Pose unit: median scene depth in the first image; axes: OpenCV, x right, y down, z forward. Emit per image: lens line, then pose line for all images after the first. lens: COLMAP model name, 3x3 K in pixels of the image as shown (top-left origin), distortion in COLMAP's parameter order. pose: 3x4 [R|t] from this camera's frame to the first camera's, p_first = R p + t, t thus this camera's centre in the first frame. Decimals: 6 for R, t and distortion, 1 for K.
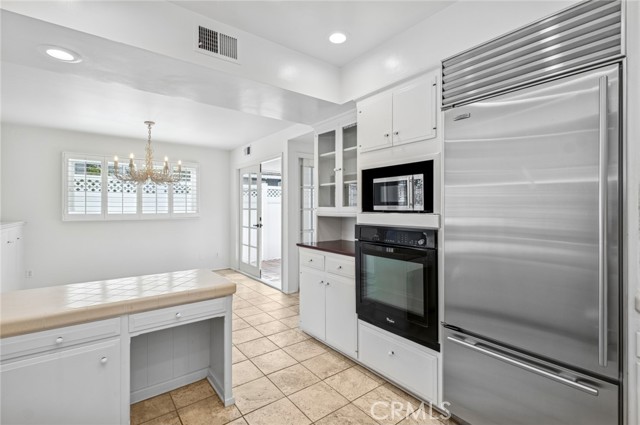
lens RADIAL K [[294.2, 0, 320.9], [0, 294.2, 209.3], [0, 0, 1]] dist [0.003595, -0.000398]
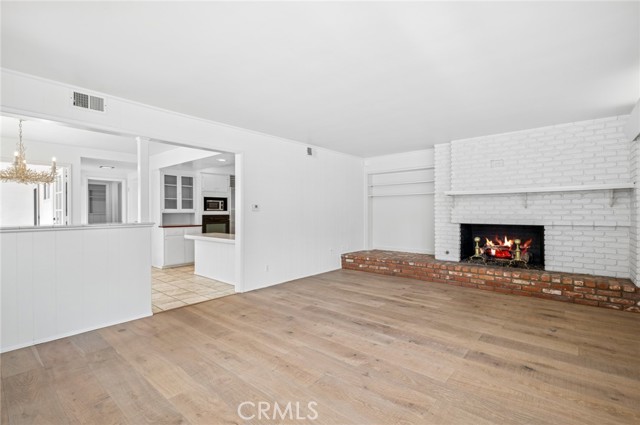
lens RADIAL K [[294.2, 0, 322.9], [0, 294.2, 212.6], [0, 0, 1]] dist [0.003595, -0.000398]
pose [[-0.207031, -0.001940, 0.978332, -1.607629], [0.004688, 0.999985, 0.002975, 0.013319], [-0.978323, 0.005202, -0.207019, 0.226129]]
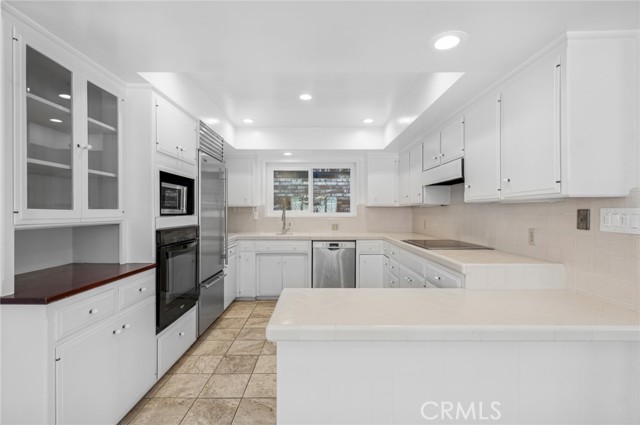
lens RADIAL K [[302.9, 0, 315.5], [0, 302.9, 212.2], [0, 0, 1]] dist [0.009635, -0.000893]
pose [[-0.788578, -0.000701, 0.614934, -0.437822], [0.001698, 0.999993, 0.003318, -0.002190], [-0.614933, 0.003661, -0.788571, 0.761434]]
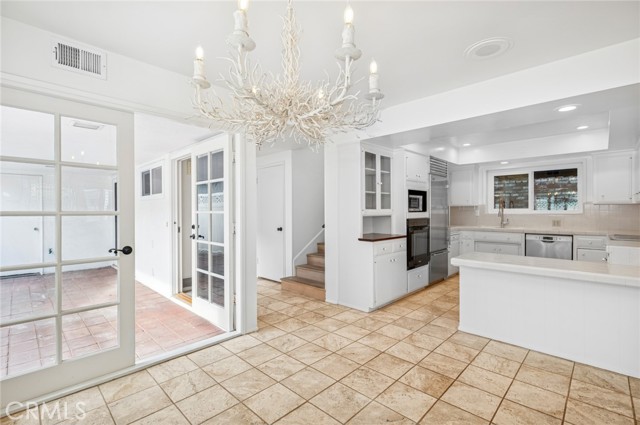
lens RADIAL K [[294.2, 0, 322.1], [0, 294.2, 212.6], [0, 0, 1]] dist [0.003595, -0.000398]
pose [[-0.150365, -0.005053, 0.988618, -0.845667], [0.007190, 0.999955, 0.006204, -0.001362], [-0.988604, 0.008041, -0.150322, 0.952342]]
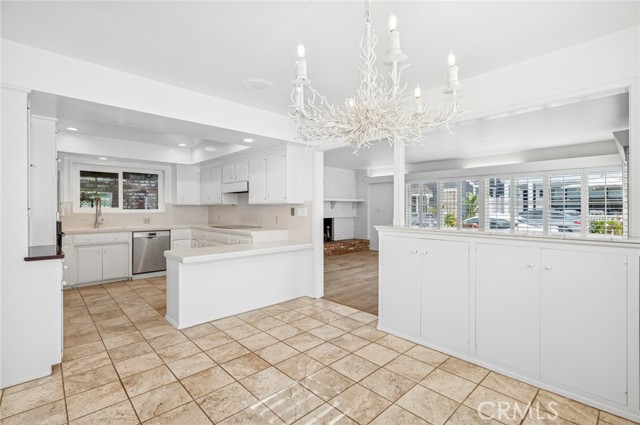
lens RADIAL K [[294.2, 0, 320.4], [0, 294.2, 210.4], [0, 0, 1]] dist [0.003595, -0.000398]
pose [[-0.994528, -0.000731, -0.104468, -0.457936], [-0.001588, 0.999966, 0.008117, -0.004266], [0.104458, 0.008239, -0.994495, 1.261619]]
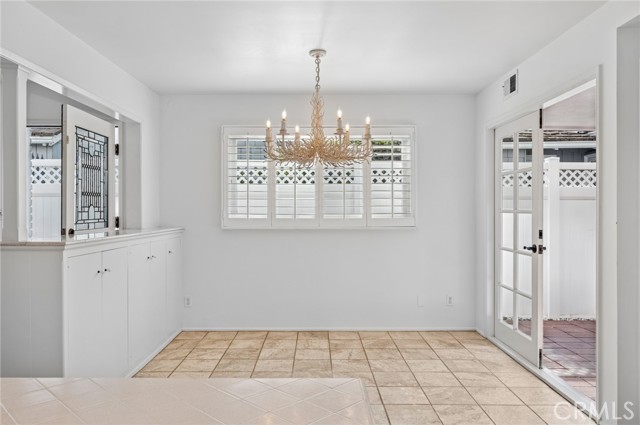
lens RADIAL K [[474.2, 0, 315.6], [0, 474.2, 209.5], [0, 0, 1]] dist [0.013278, 0.006030]
pose [[0.791809, -0.000527, -0.610769, -0.045464], [-0.003088, 0.999983, -0.004867, 0.000940], [0.610762, 0.005740, 0.791794, 0.283139]]
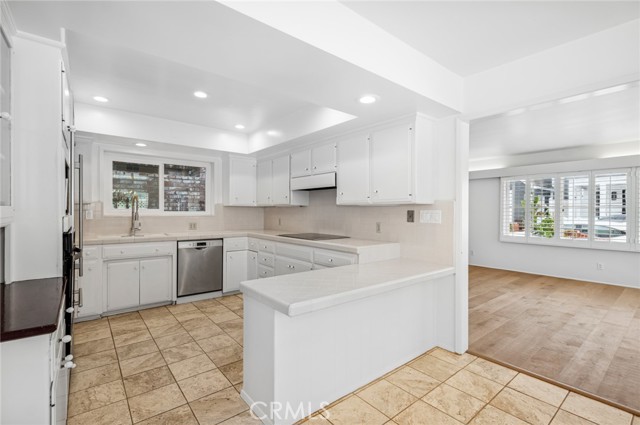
lens RADIAL K [[294.2, 0, 320.9], [0, 294.2, 213.5], [0, 0, 1]] dist [0.003595, -0.000398]
pose [[-0.999695, -0.005488, -0.024080, -0.242898], [-0.005723, 0.999936, 0.009718, -0.002746], [0.024026, 0.009853, -0.999663, 0.906696]]
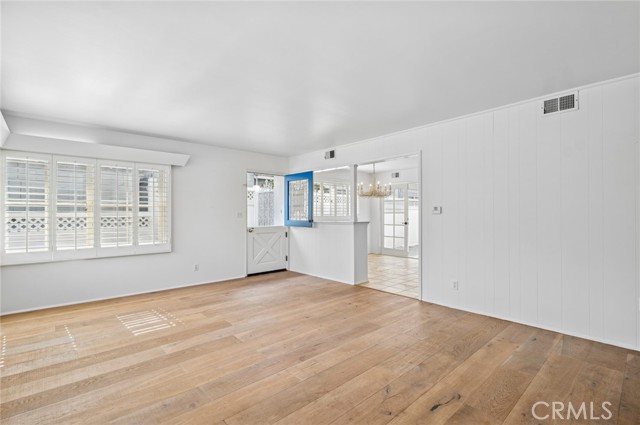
lens RADIAL K [[294.2, 0, 321.4], [0, 294.2, 210.5], [0, 0, 1]] dist [0.003595, -0.000398]
pose [[0.996748, 0.001756, 0.080567, -0.963187], [-0.000607, 0.999898, -0.014284, 0.012050], [-0.080584, 0.014189, 0.996647, -0.635492]]
